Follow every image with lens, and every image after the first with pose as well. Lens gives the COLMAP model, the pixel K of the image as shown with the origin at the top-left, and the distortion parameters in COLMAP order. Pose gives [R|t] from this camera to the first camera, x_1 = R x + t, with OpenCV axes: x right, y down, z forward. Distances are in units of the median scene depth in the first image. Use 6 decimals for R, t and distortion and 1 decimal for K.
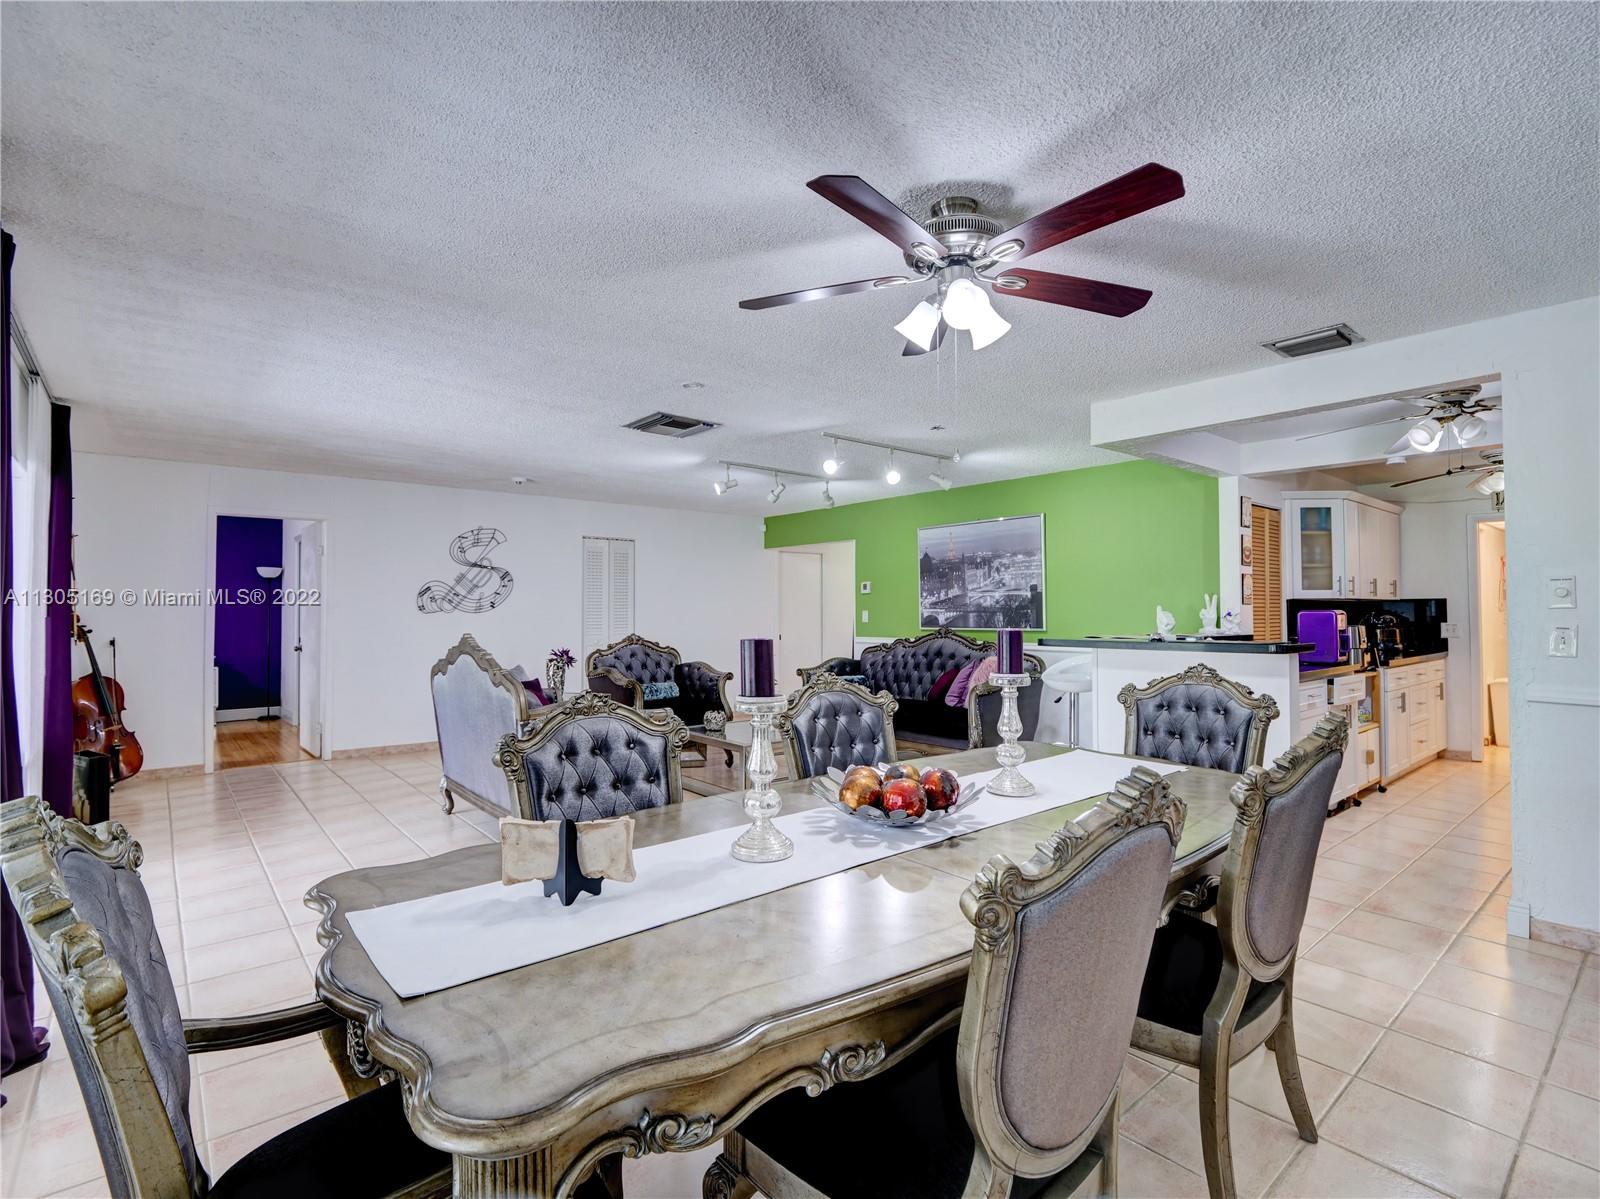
lens RADIAL K [[780.1, 0, 800.0], [0, 780.1, 596.0], [0, 0, 1]] dist [-0.013364, -0.000640]
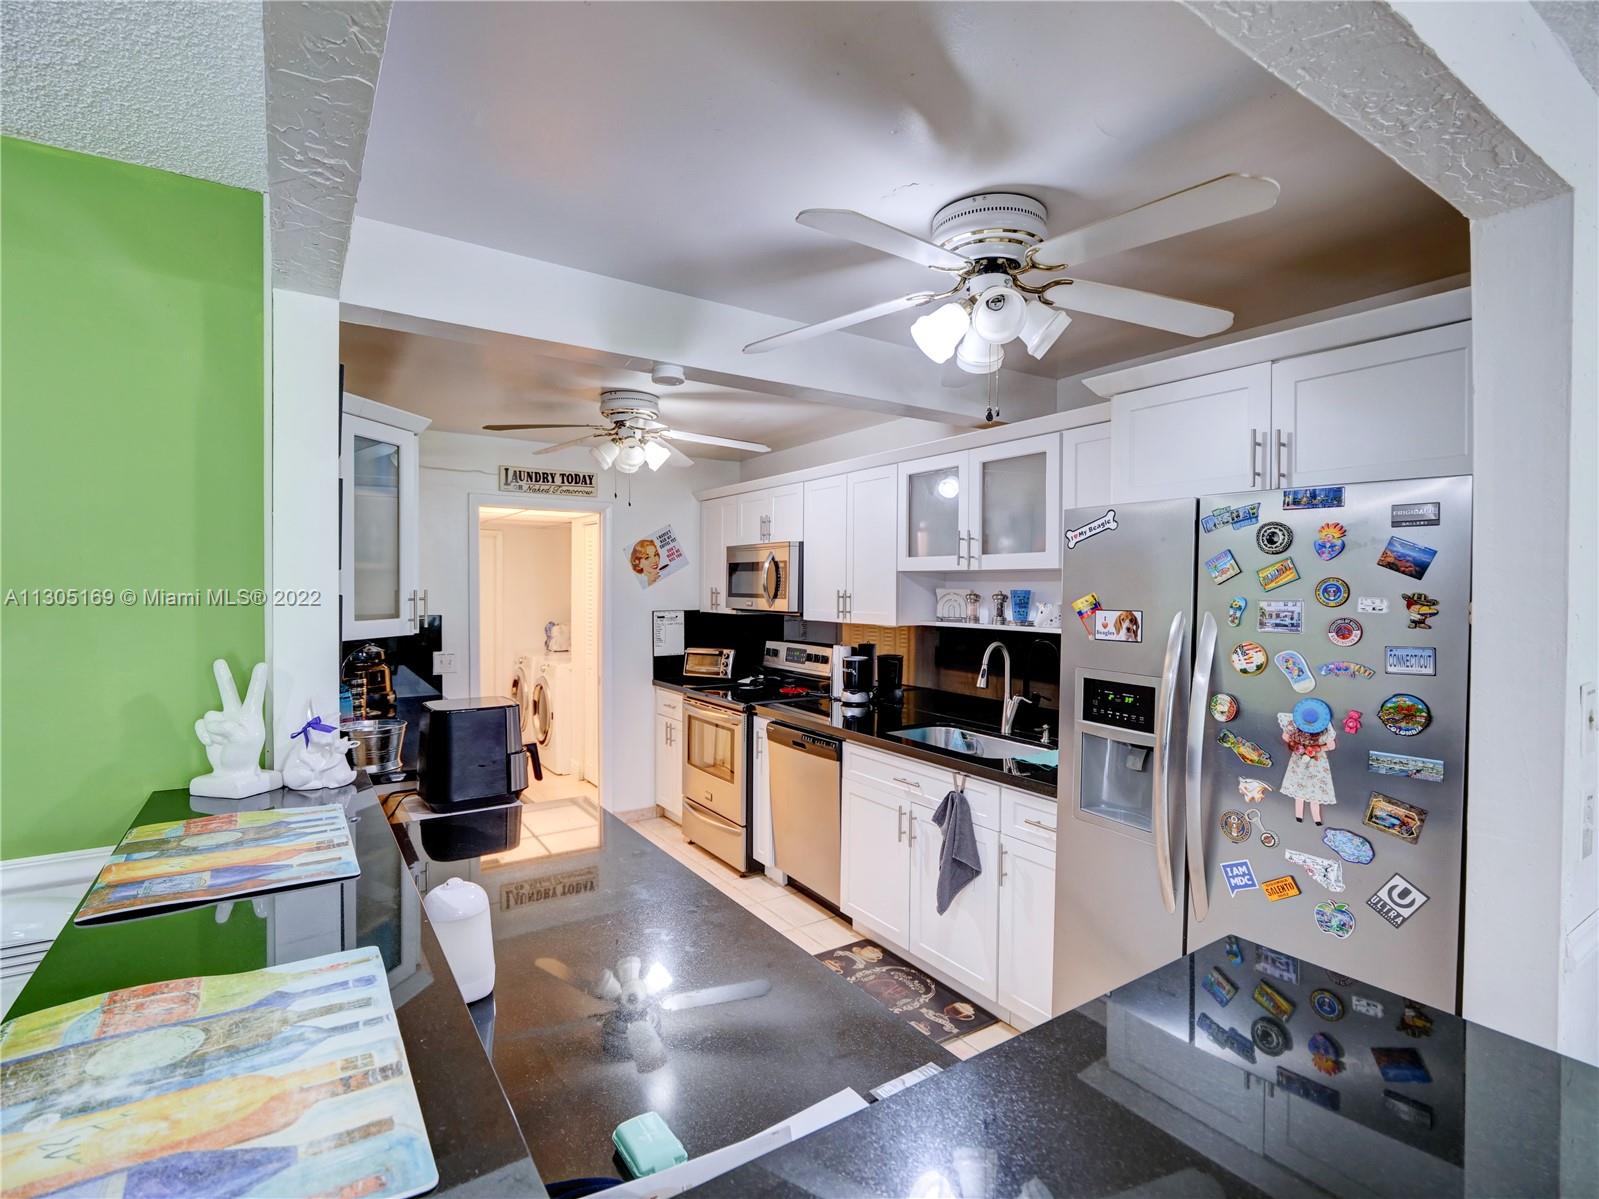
lens RADIAL K [[779.6, 0, 799.0], [0, 779.6, 597.0], [0, 0, 1]] dist [-0.013364, -0.000640]
pose [[0.118772, -0.012897, 0.992838, 0.205910], [-0.027466, 0.999490, 0.016269, -0.031502], [-0.992542, -0.029201, 0.118358, 0.607614]]
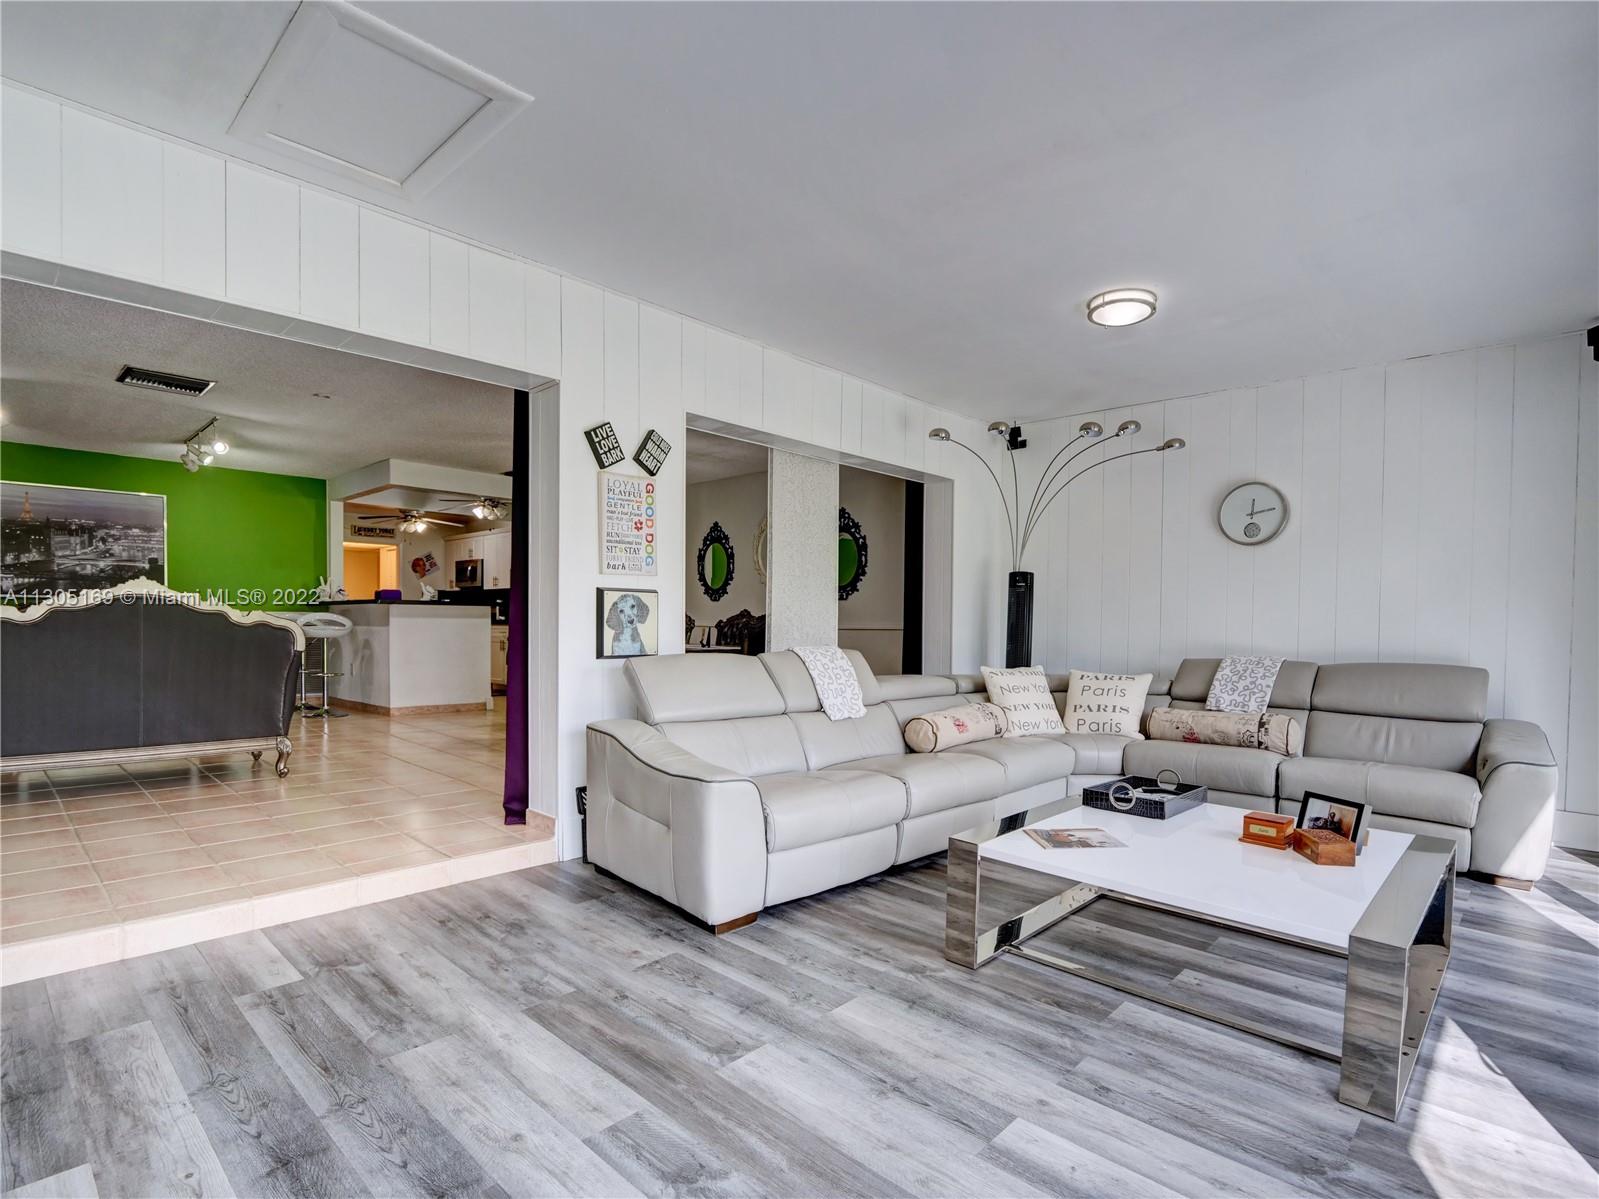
lens RADIAL K [[820.5, 0, 810.7], [0, 820.5, 639.6], [0, 0, 1]] dist [-0.016073, 0.001980]
pose [[-0.115971, -0.019165, 0.993068, -0.951471], [-0.030745, 0.999404, 0.015696, 0.054412], [-0.992777, -0.028712, -0.116491, 0.194815]]
